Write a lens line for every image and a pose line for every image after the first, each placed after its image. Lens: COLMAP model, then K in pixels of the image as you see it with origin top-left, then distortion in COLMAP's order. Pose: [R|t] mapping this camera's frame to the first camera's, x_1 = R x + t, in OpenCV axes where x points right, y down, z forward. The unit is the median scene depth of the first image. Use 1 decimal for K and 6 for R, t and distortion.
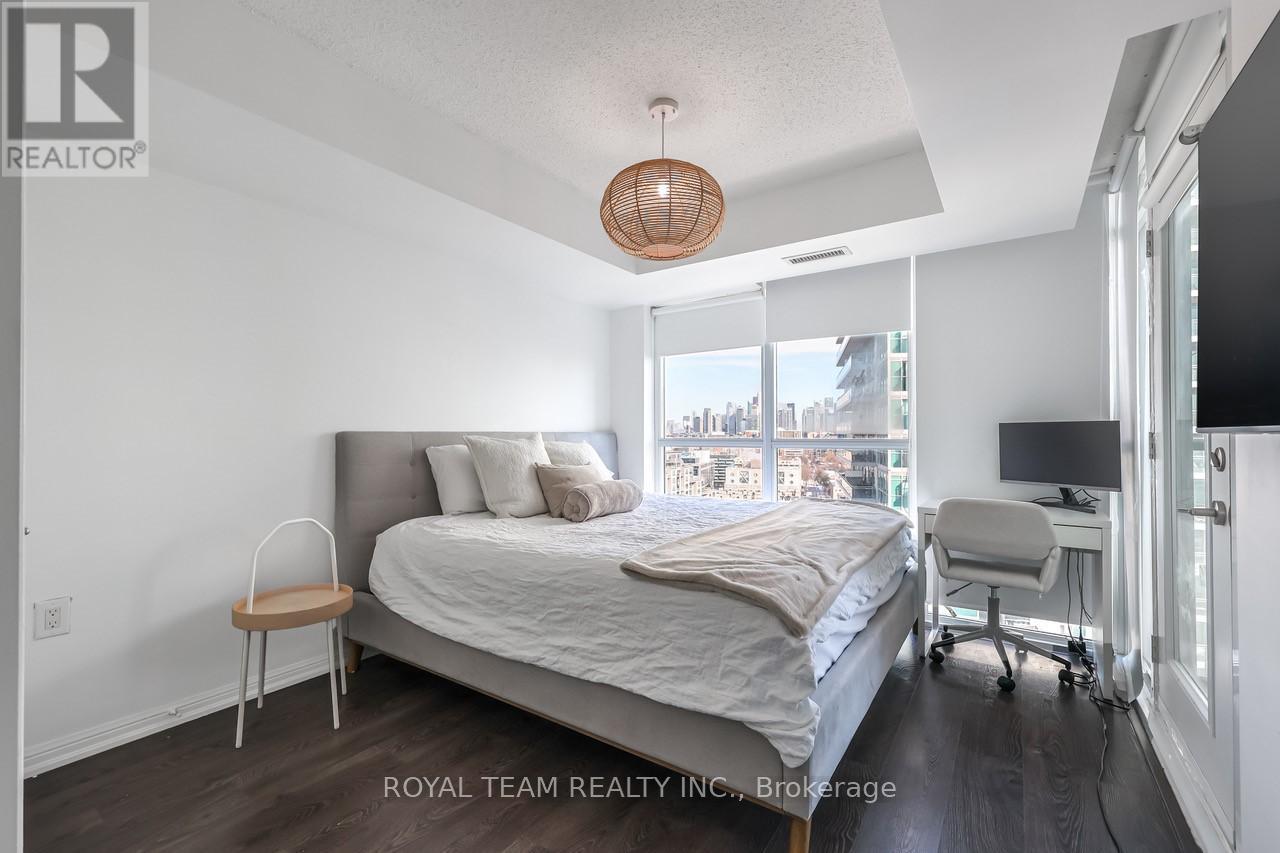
lens RADIAL K [[516.8, 0, 648.9], [0, 516.8, 431.4], [0, 0, 1]] dist [-0.001484, 0.000954]
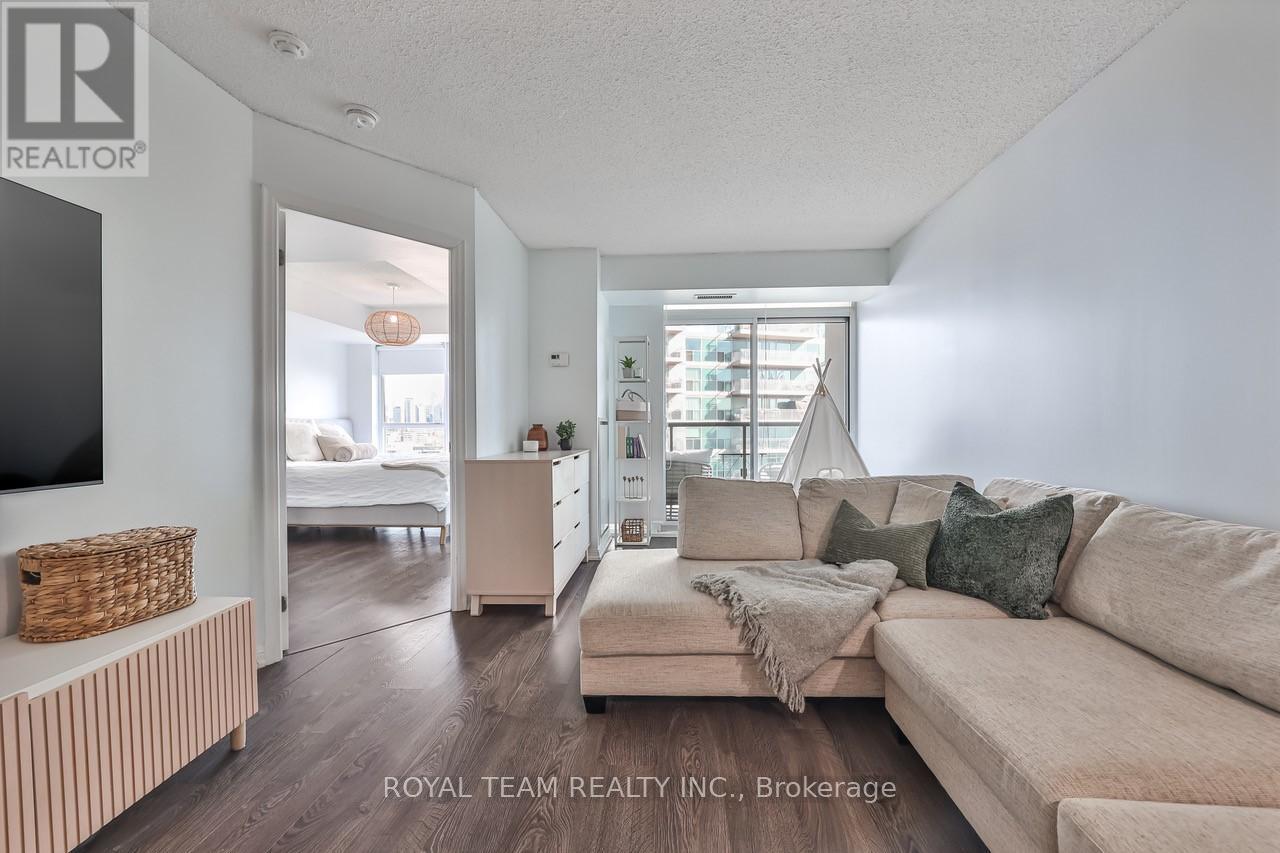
lens RADIAL K [[516.8, 0, 642.1], [0, 516.8, 434.9], [0, 0, 1]] dist [-0.001484, 0.000954]
pose [[0.860148, -0.002940, 0.510036, -0.169658], [-0.009960, 0.999696, 0.022559, 0.008746], [-0.509947, -0.024484, 0.859857, -1.371304]]
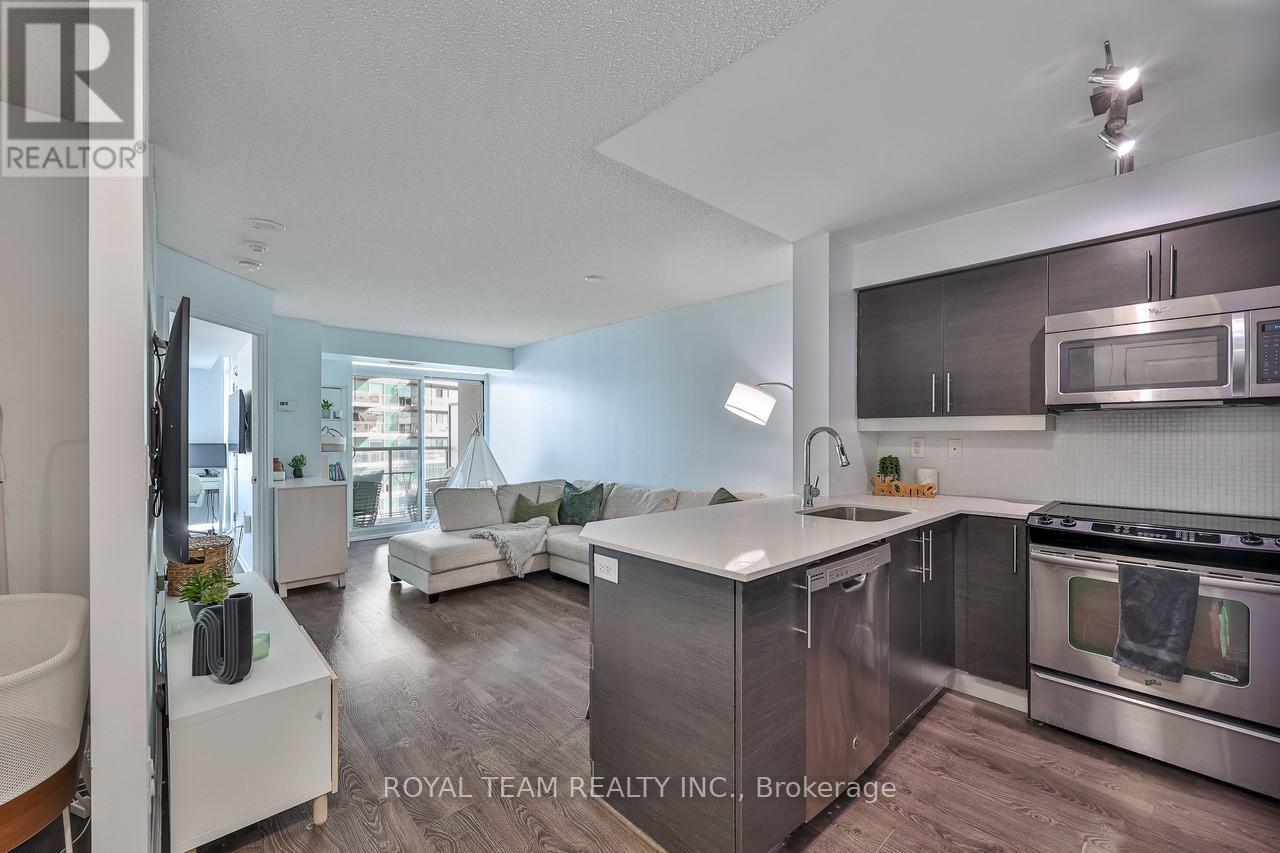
lens RADIAL K [[516.8, 0, 641.9], [0, 516.8, 436.0], [0, 0, 1]] dist [-0.001484, 0.000954]
pose [[0.221316, 0.007373, 0.975174, -1.326102], [-0.011228, 0.999924, -0.005012, -0.081347], [-0.975137, -0.009840, 0.221383, -1.681137]]
